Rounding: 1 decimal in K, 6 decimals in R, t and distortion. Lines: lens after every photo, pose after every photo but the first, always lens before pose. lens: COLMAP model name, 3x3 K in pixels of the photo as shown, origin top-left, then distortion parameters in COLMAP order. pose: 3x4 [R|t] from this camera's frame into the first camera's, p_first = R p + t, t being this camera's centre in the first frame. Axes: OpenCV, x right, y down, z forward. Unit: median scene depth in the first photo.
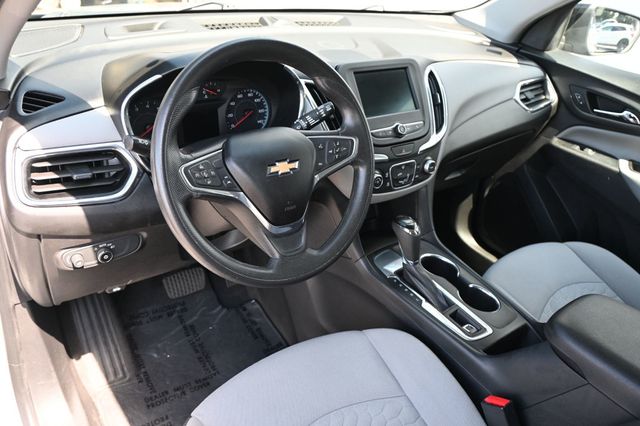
lens RADIAL K [[505.1, 0, 320.0], [0, 505.1, 213.0], [0, 0, 1]] dist [-0.001344, 0.000930]
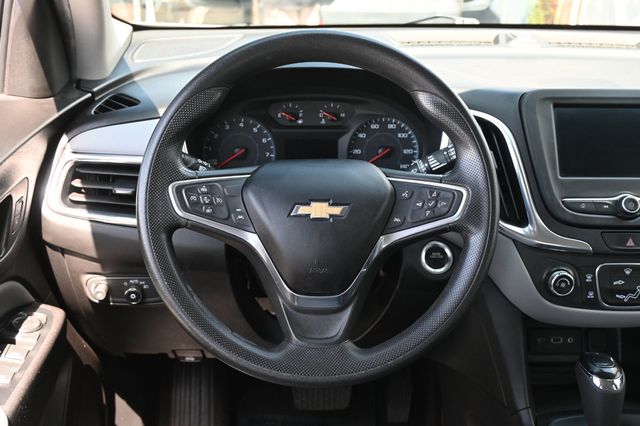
lens RADIAL K [[733.8, 0, 320.0], [0, 733.8, 213.0], [0, 0, 1]] dist [0.006751, 0.000875]
pose [[0.821442, 0.128390, -0.555651, 0.358272], [-0.227671, 0.967147, -0.113105, 0.018764], [0.522875, 0.219415, 0.823686, 0.139131]]
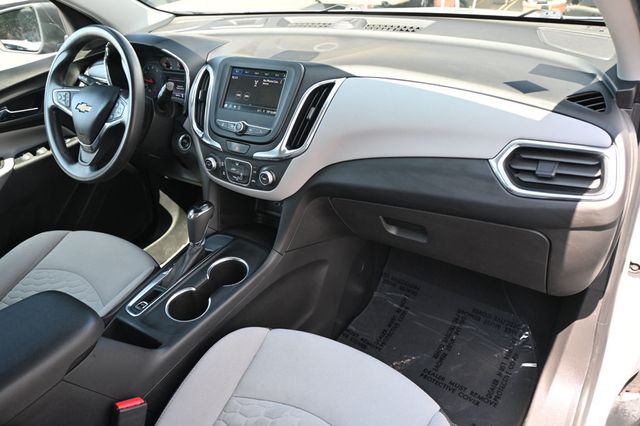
lens RADIAL K [[492.1, 0, 321.9], [0, 492.1, 186.6], [0, 0, 1]] dist [0.004742, 0.001120]
pose [[0.310745, 0.328729, -0.891838, 1.209557], [-0.369072, 0.906397, 0.205498, -0.342826], [0.875913, 0.265295, 0.402983, 0.827259]]
